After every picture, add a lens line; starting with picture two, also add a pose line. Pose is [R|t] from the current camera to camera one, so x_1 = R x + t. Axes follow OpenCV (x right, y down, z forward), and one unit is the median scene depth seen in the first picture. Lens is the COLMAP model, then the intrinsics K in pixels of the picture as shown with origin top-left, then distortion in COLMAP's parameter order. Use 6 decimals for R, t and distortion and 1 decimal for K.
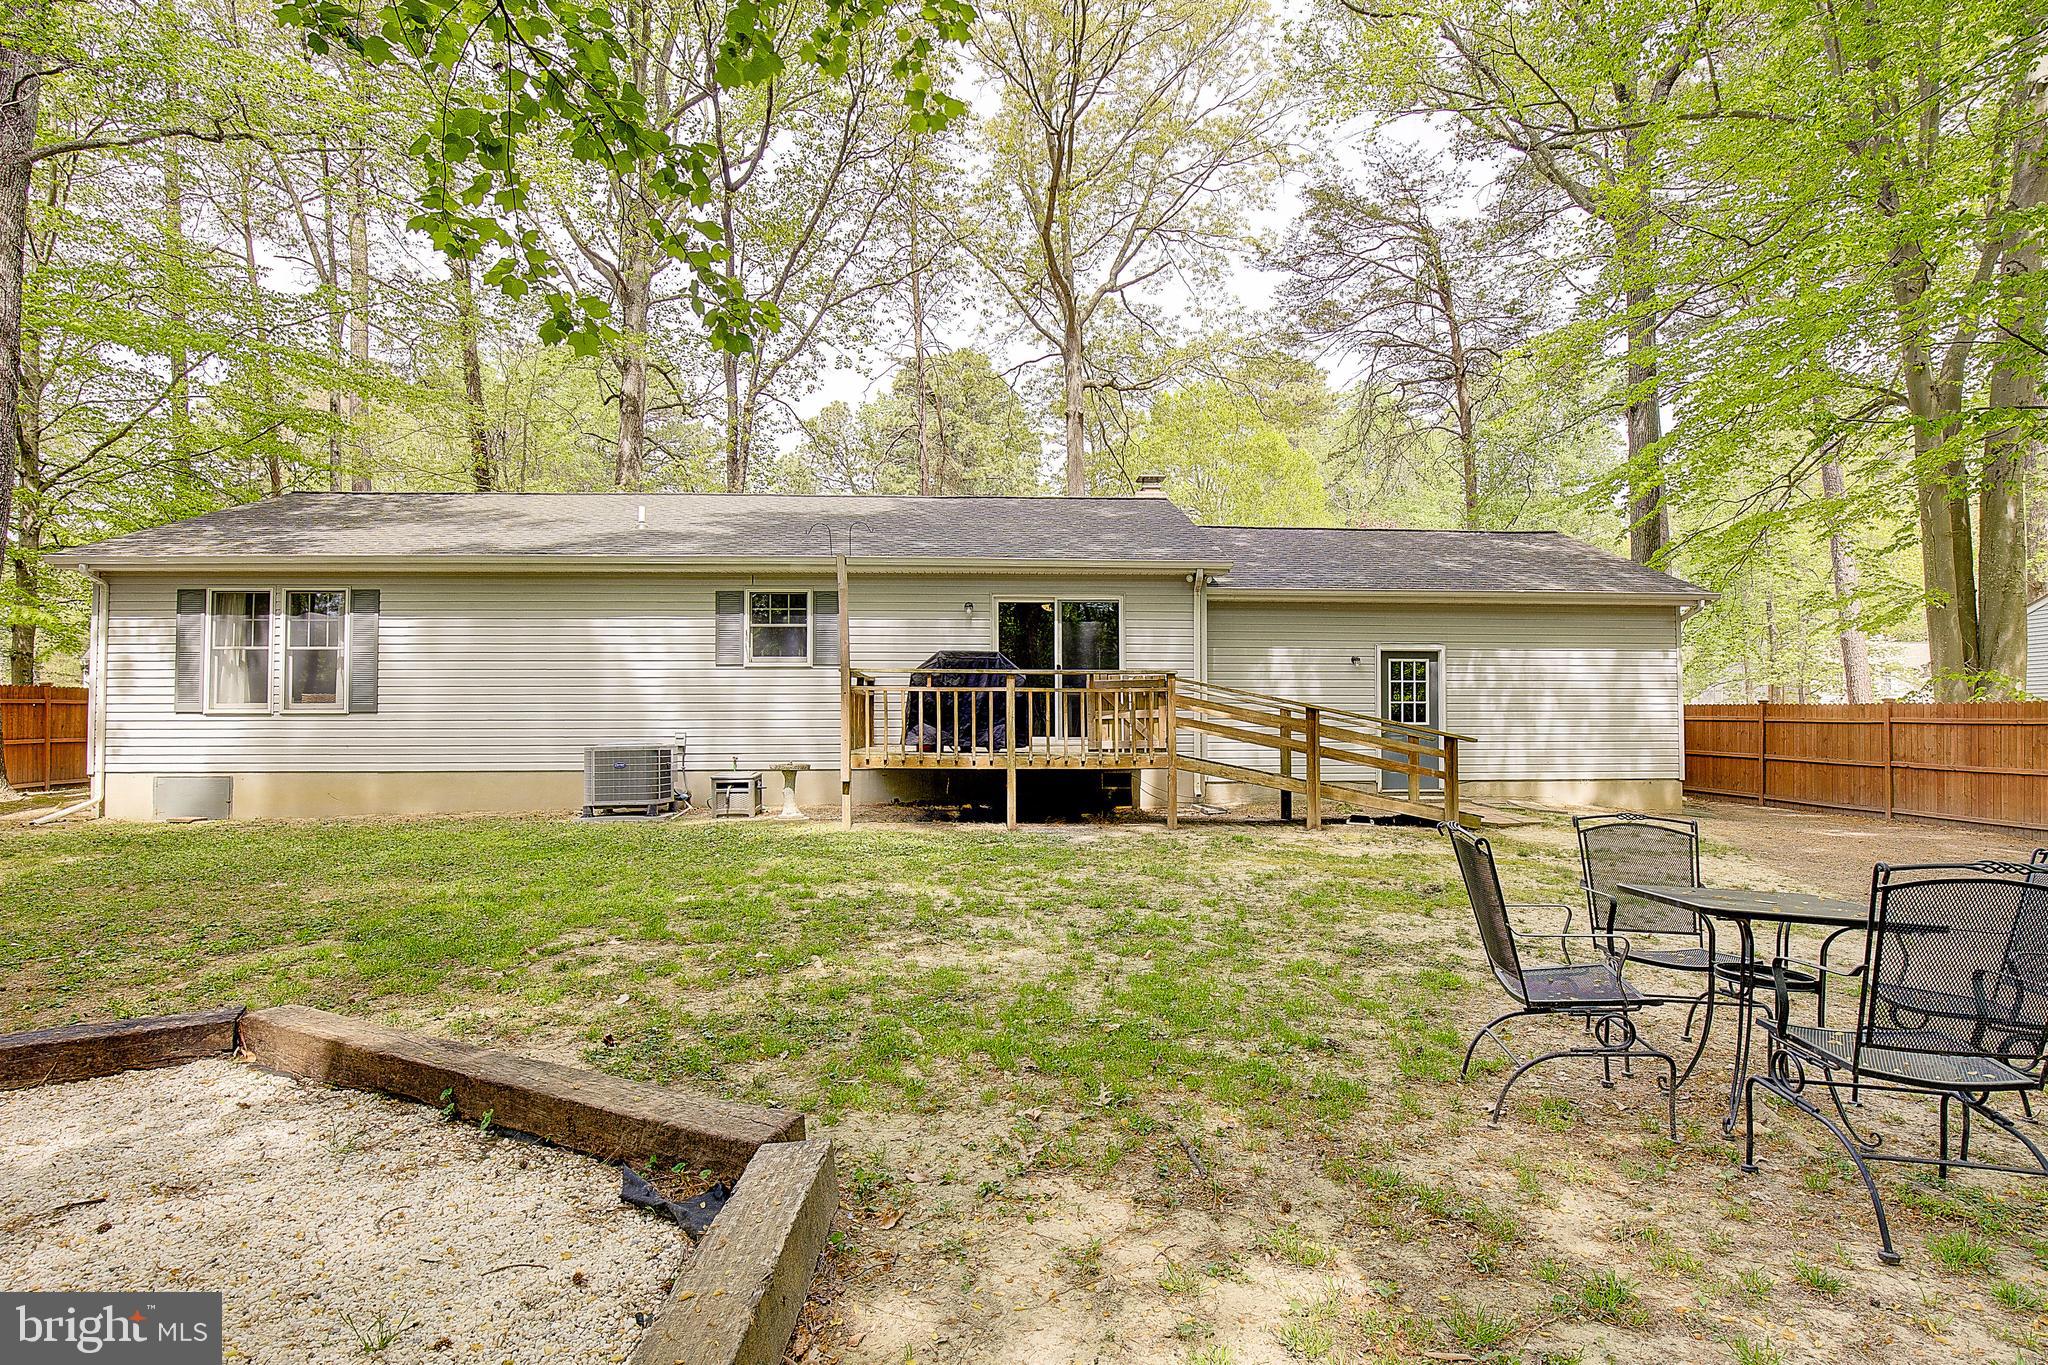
lens RADIAL K [[960.1, 0, 1019.8], [0, 960.1, 710.1], [0, 0, 1]] dist [-0.033817, 0.003560]
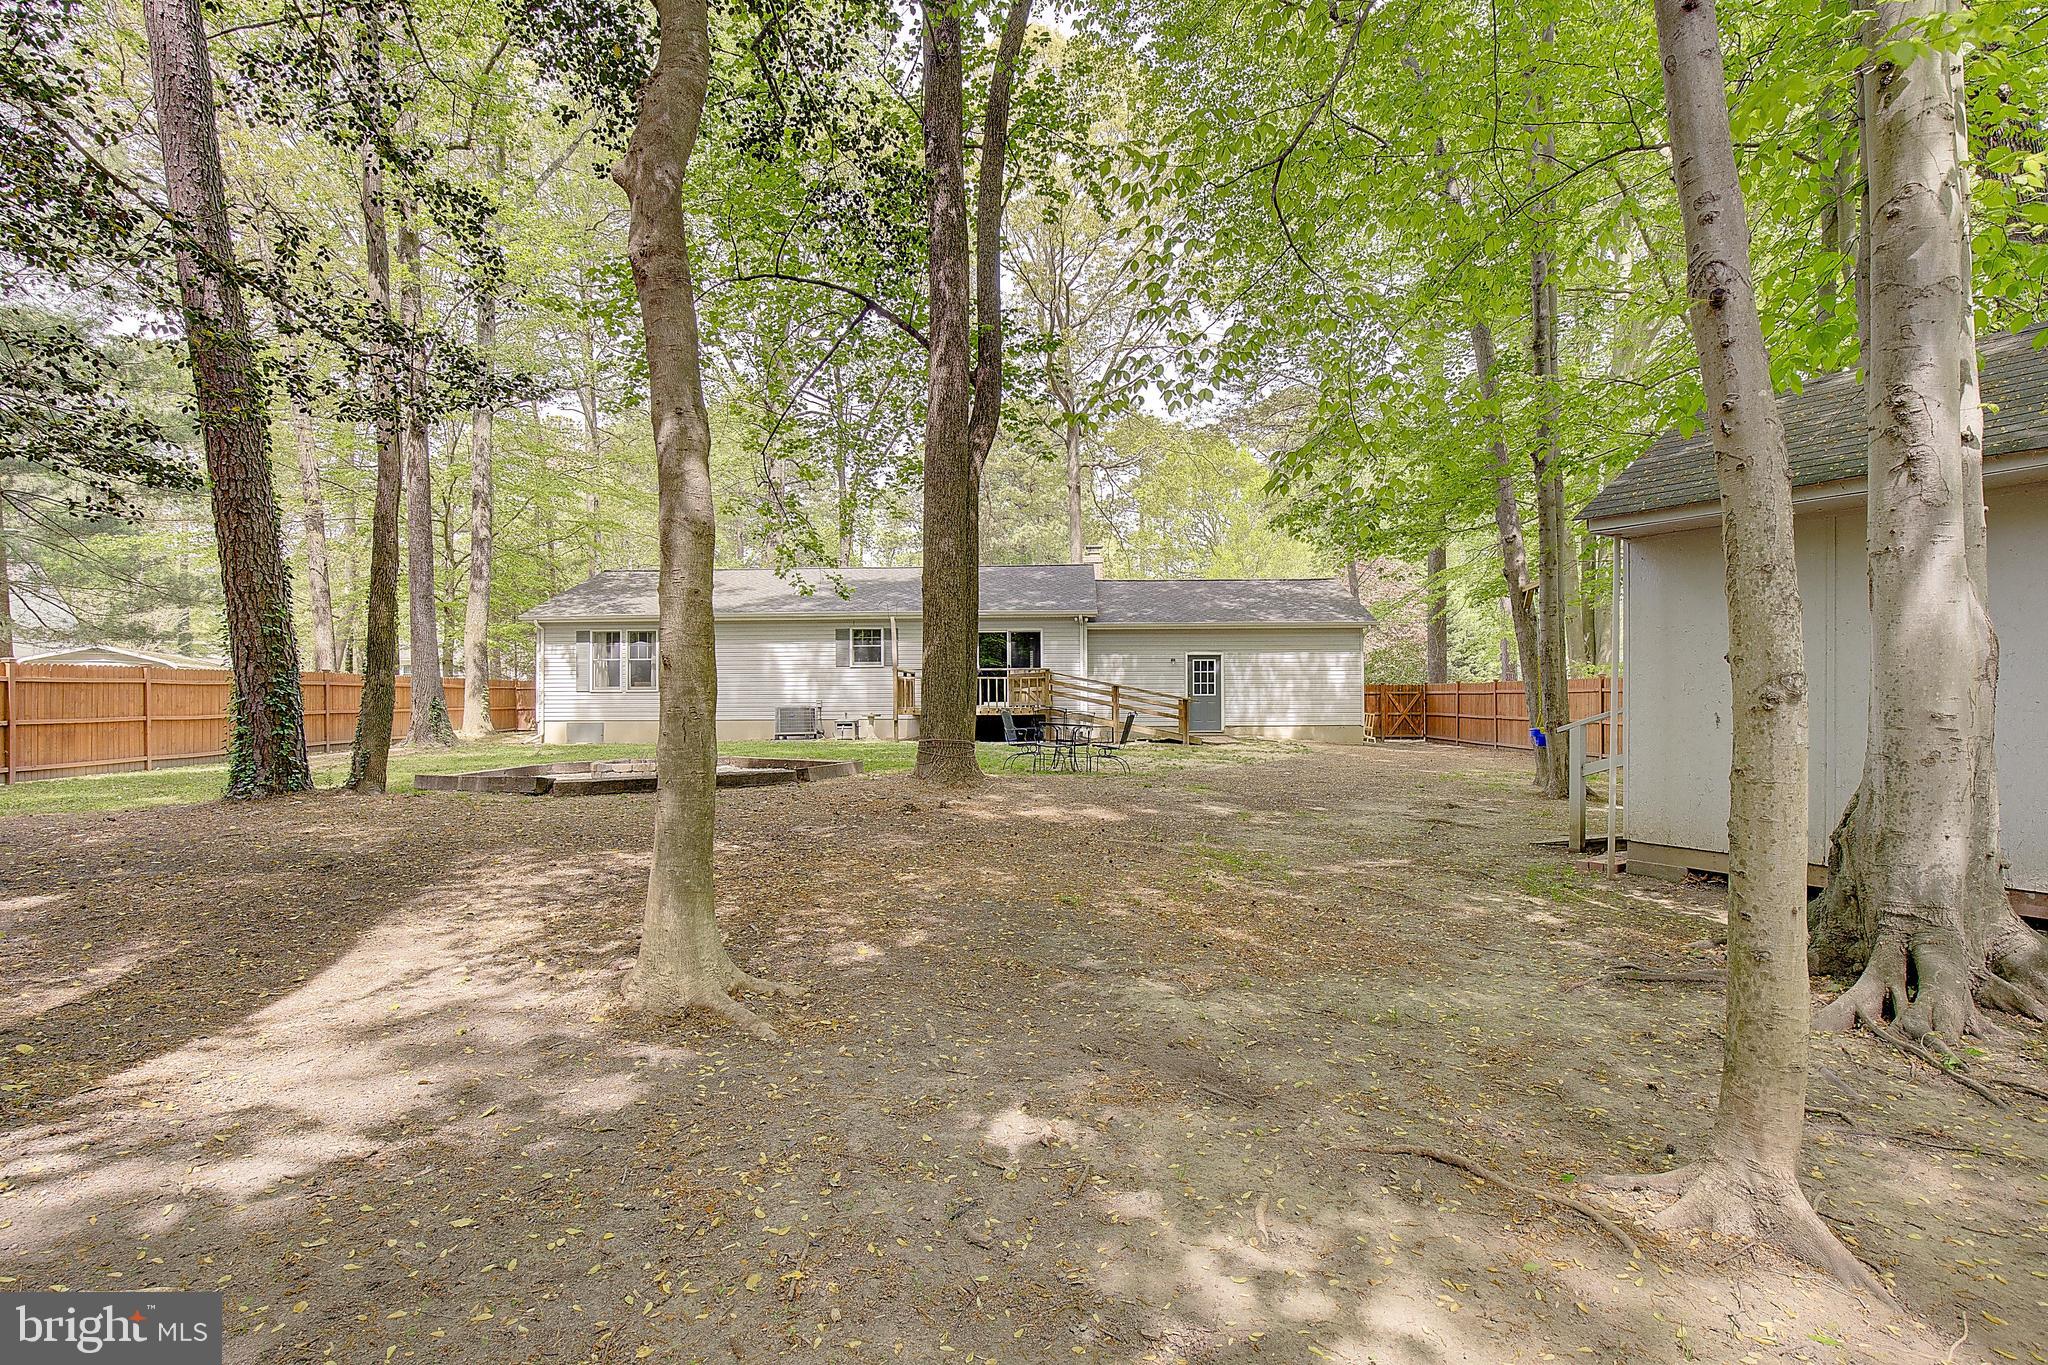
lens RADIAL K [[960.1, 0, 1016.8], [0, 960.1, 695.5], [0, 0, 1]] dist [-0.033817, 0.003560]
pose [[0.994011, -0.004374, -0.109191, 0.271281], [0.004087, 0.999988, -0.002844, 0.021024], [0.109202, 0.002381, 0.994017, -0.934232]]
